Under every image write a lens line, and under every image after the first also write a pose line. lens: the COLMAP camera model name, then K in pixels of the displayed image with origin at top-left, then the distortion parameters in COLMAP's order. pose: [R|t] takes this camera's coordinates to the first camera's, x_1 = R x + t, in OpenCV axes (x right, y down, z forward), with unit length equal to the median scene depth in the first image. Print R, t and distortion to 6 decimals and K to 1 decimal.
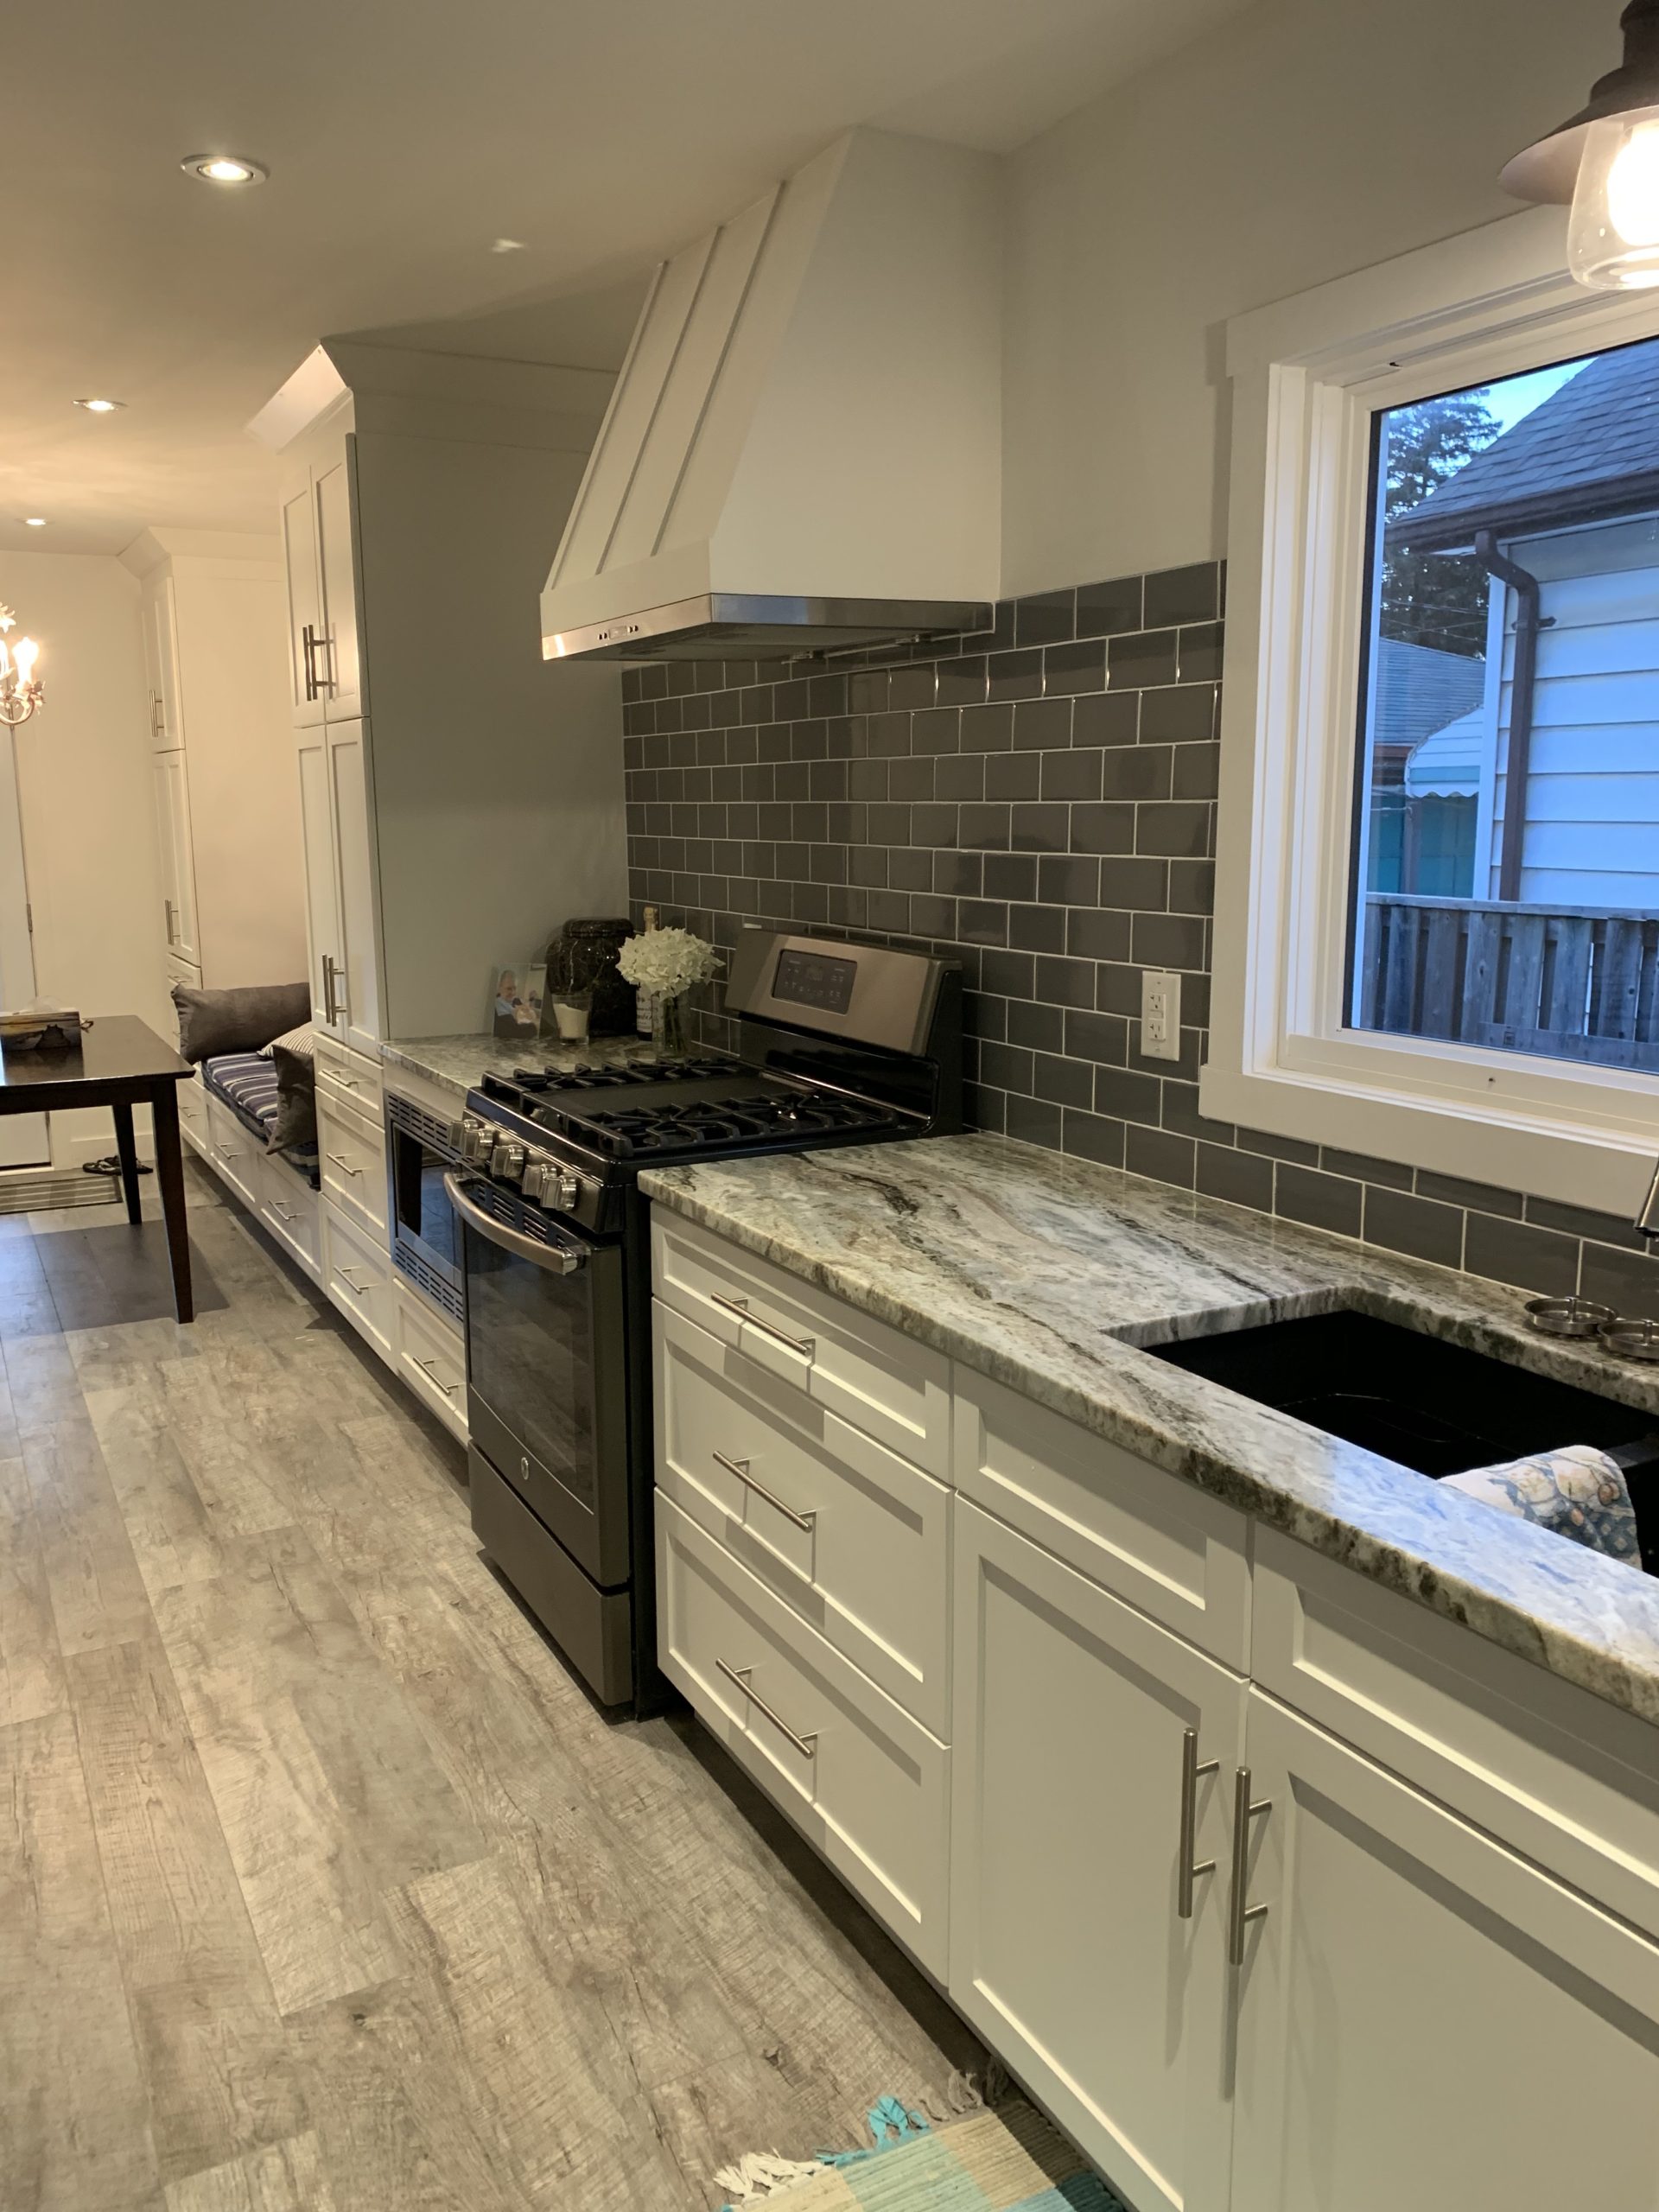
lens RADIAL K [[1767.3, 0, 829.5], [0, 1767.3, 1106.0], [0, 0, 1]] dist [0.056341, -0.000918]
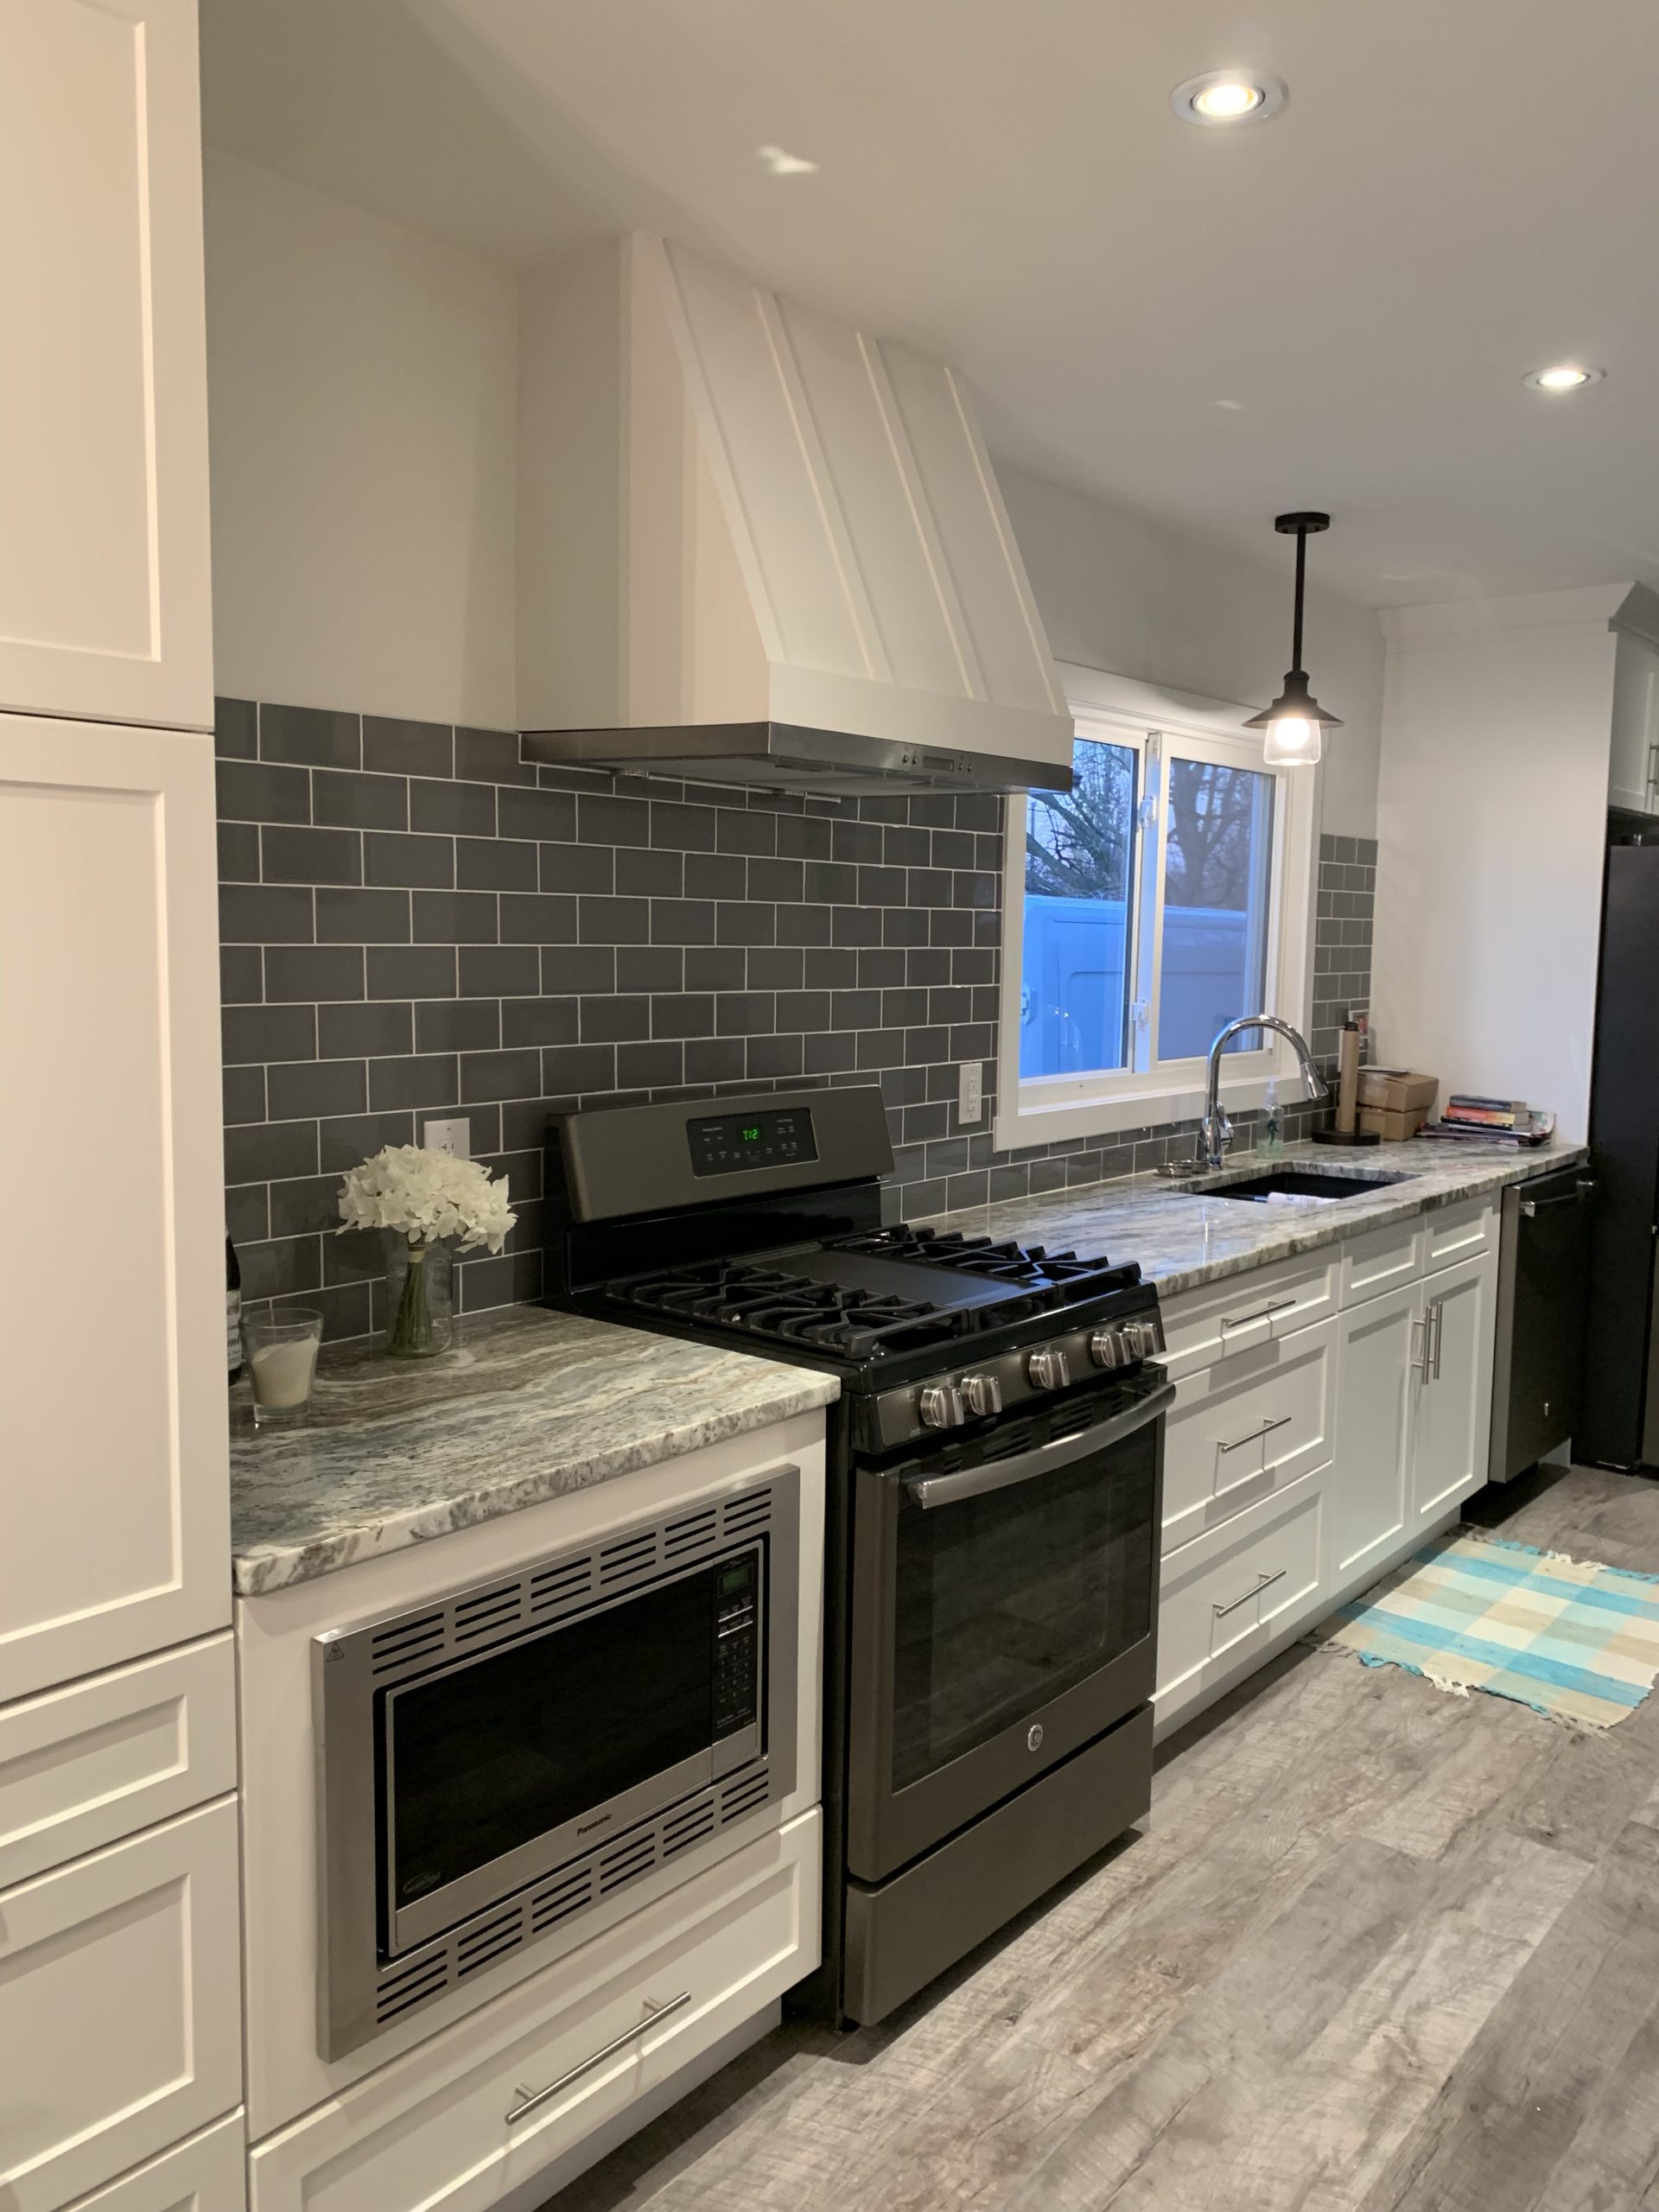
lens RADIAL K [[1728.9, 0, 829.5], [0, 1728.9, 1106.0], [0, 0, 1]] dist [0.057258, -0.005152]
pose [[-0.403871, -0.093727, 0.910002, -1.047087], [0.142861, 0.976072, 0.163936, -0.287716], [-0.903592, 0.196213, -0.380817, 1.645814]]
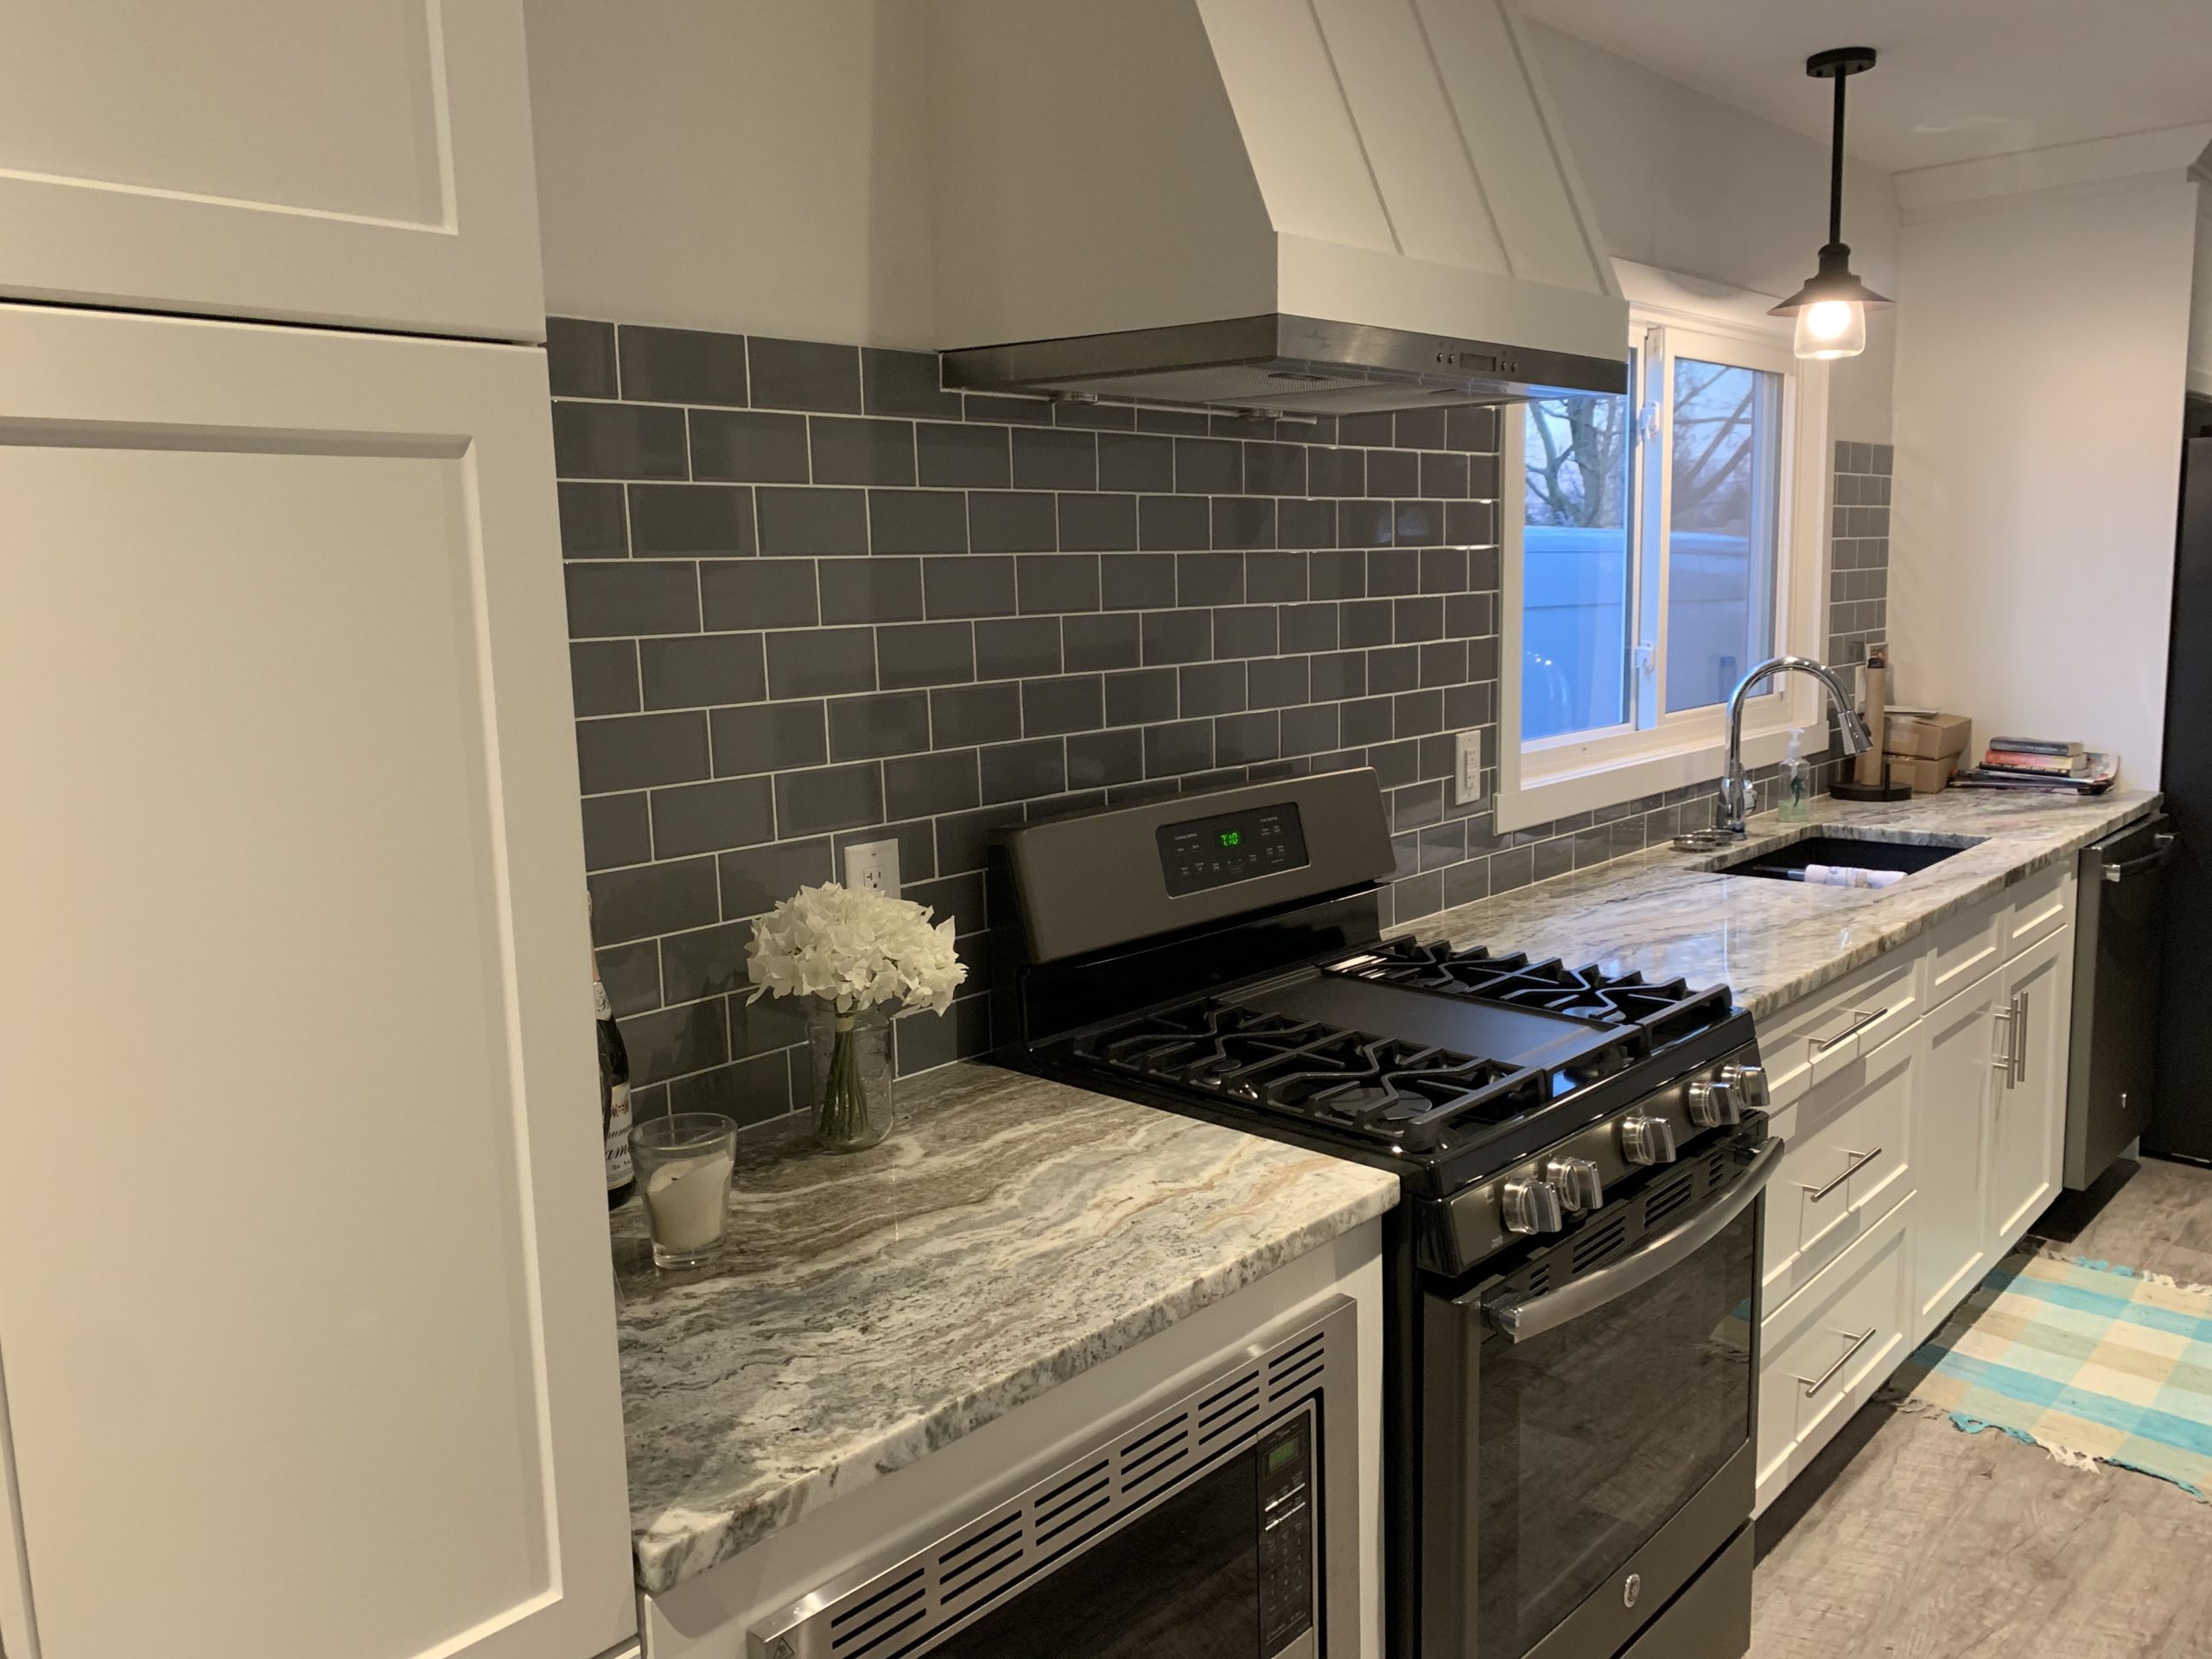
lens RADIAL K [[1706.3, 0, 1106.0], [0, 1706.3, 829.5], [0, 0, 1]] dist [0.031970, 0.002835]
pose [[-0.357475, -0.128888, 0.924986, -0.810880], [0.184450, 0.961179, 0.205215, -0.296348], [-0.915527, 0.243973, -0.319824, 1.616880]]
